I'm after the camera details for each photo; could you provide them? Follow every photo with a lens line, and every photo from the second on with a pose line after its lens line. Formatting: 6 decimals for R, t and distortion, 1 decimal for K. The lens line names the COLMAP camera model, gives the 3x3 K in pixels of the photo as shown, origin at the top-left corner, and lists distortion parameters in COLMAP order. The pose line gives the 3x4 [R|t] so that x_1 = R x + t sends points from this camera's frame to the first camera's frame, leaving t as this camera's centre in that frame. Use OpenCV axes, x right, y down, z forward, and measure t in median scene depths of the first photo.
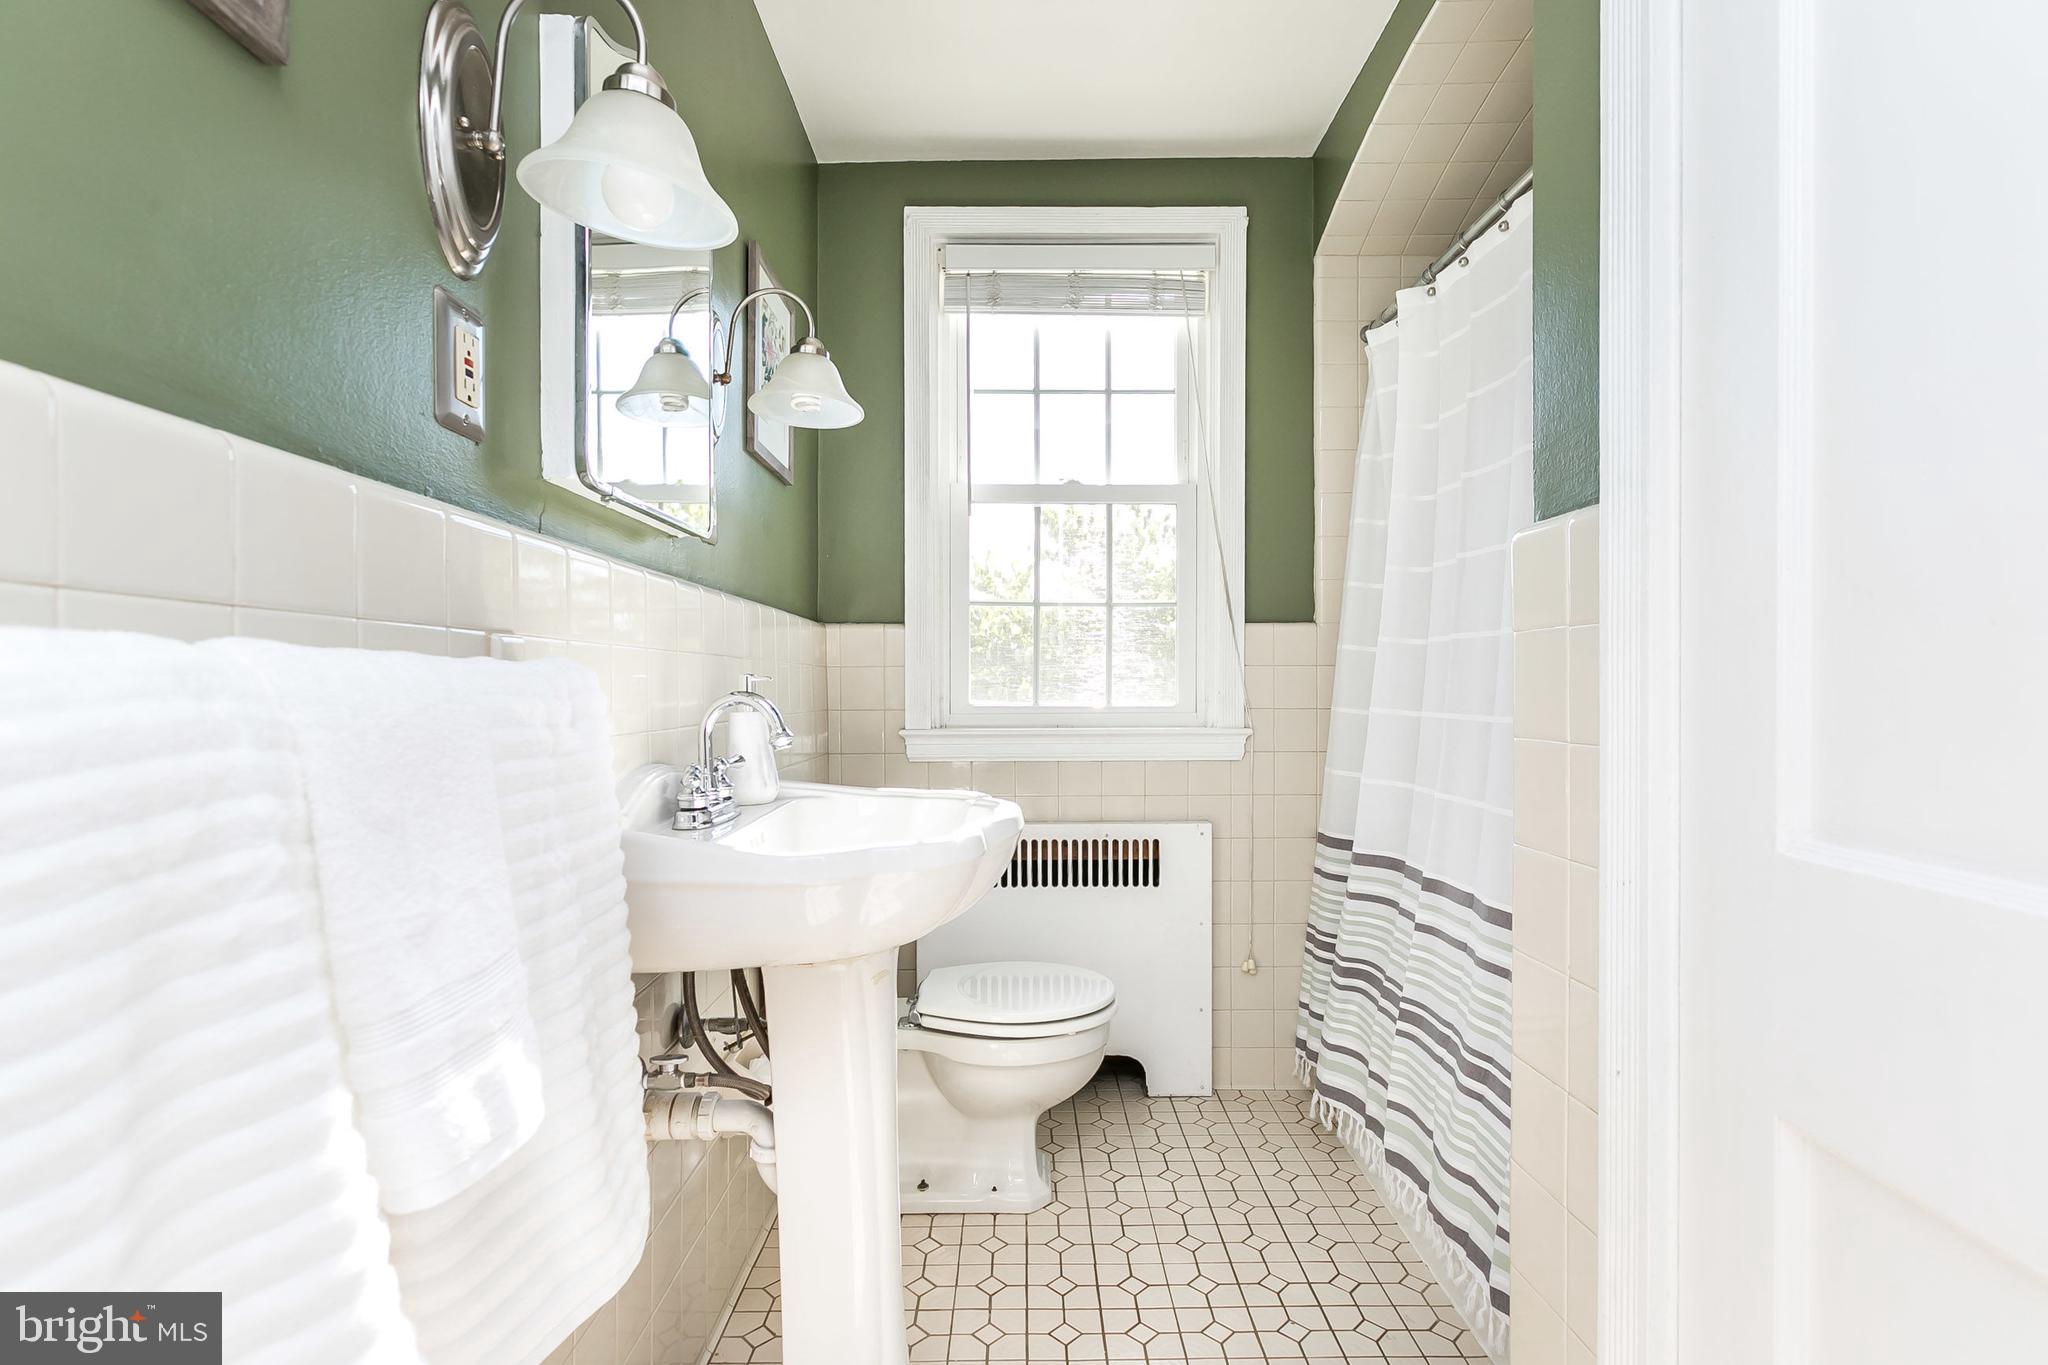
lens RADIAL K [[940.2, 0, 1024.0], [0, 940.2, 682.5], [0, 0, 1]] dist [0.000207, -0.000204]
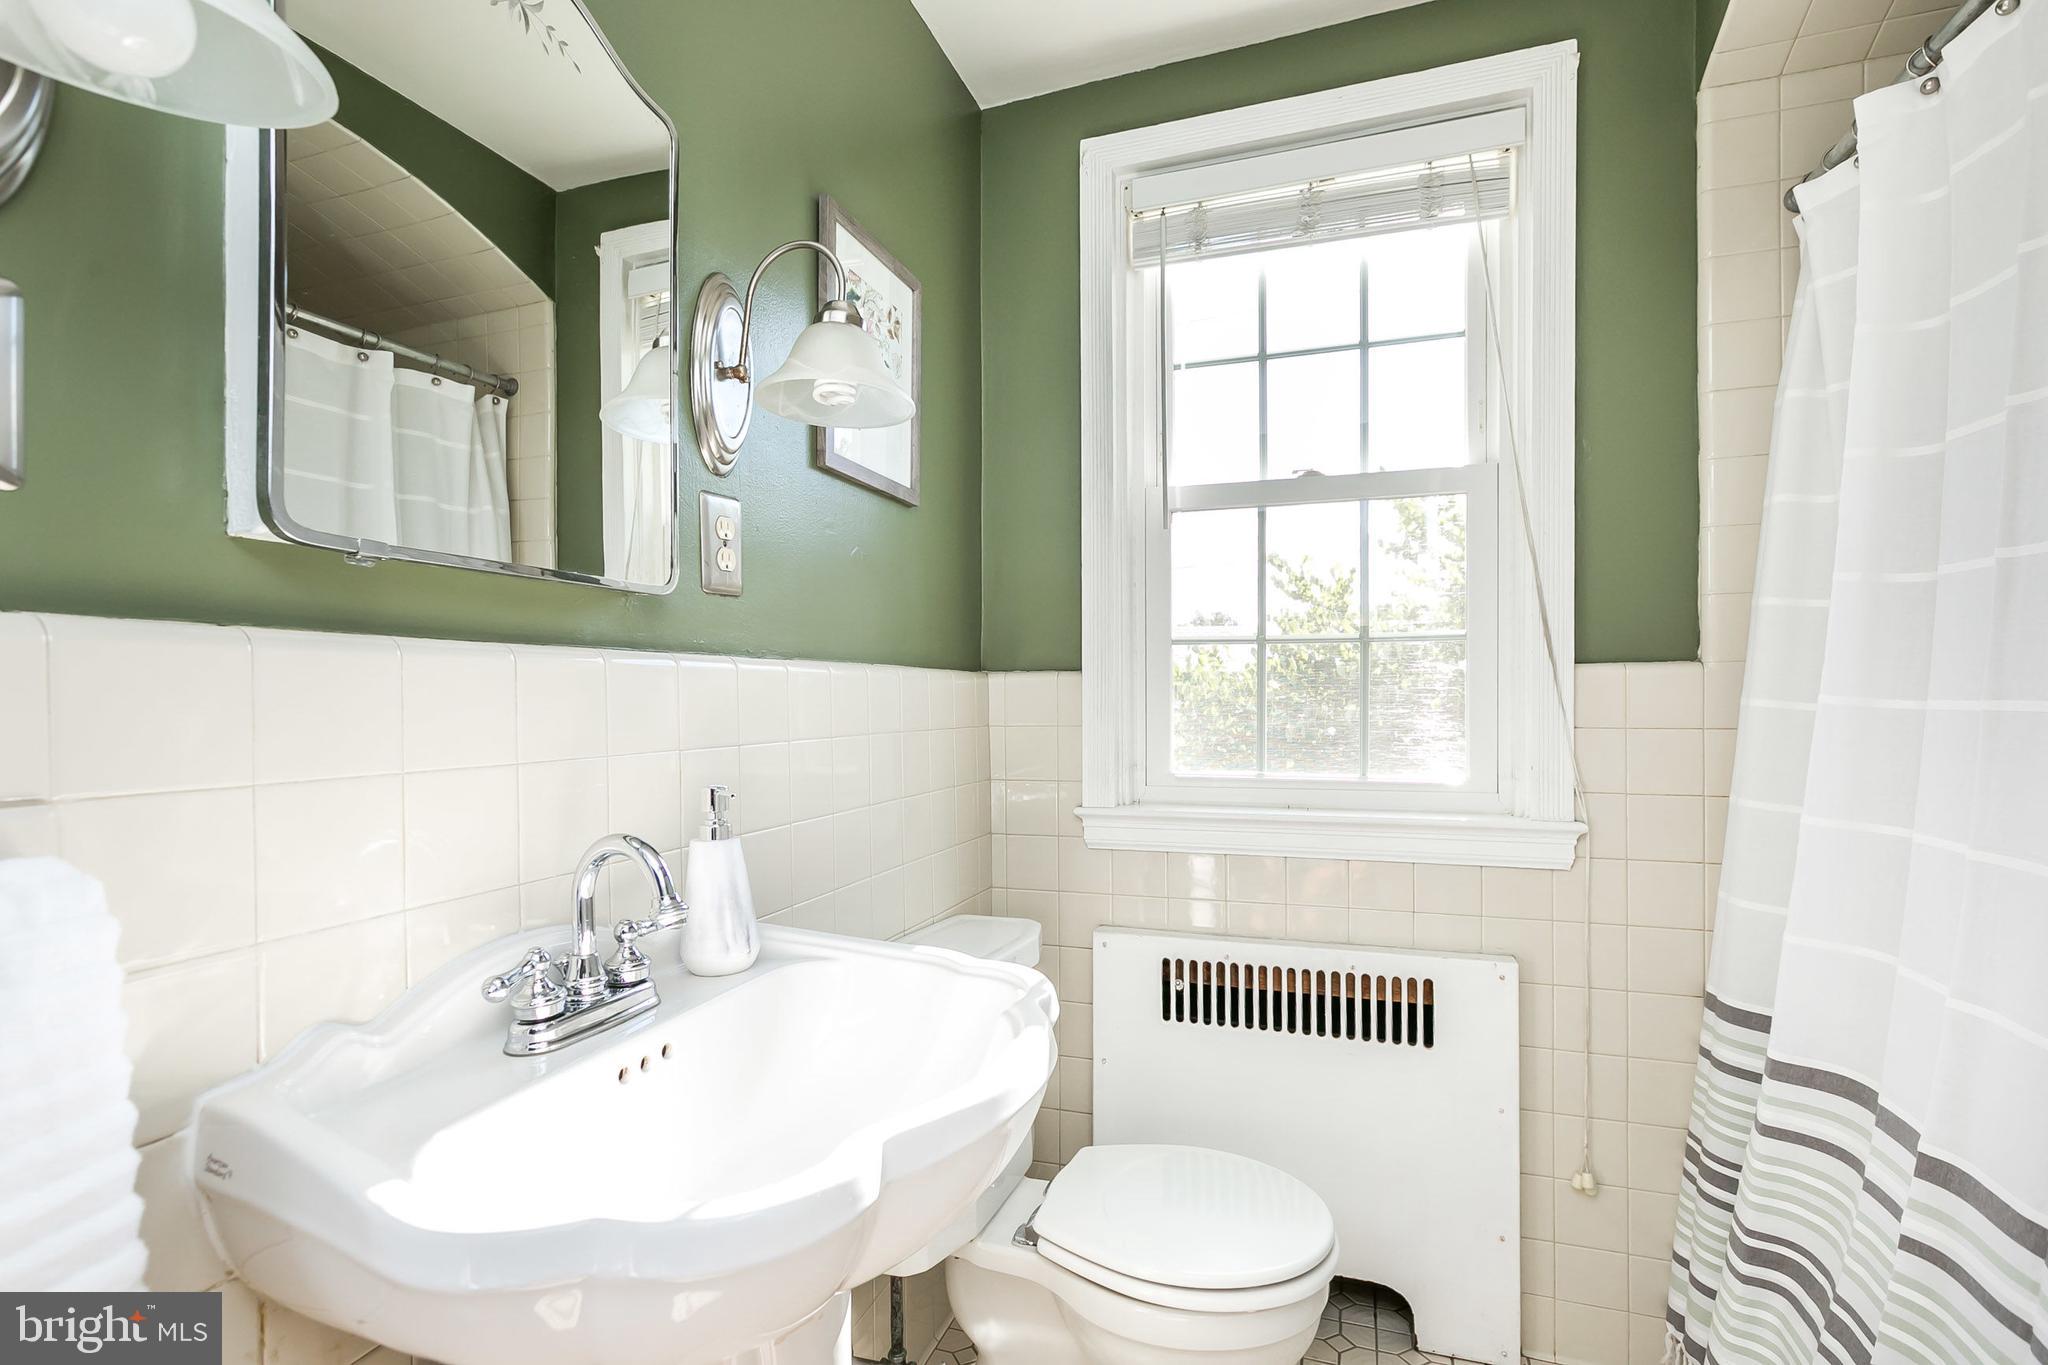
lens RADIAL K [[950.4, 0, 1023.8], [0, 950.4, 693.3], [0, 0, 1]] dist [0.010862, -0.005439]
pose [[0.943140, -0.003331, -0.332378, 0.091614], [0.003457, 0.999994, -0.000211, -0.044037], [0.332377, -0.000950, 0.943146, 0.233766]]
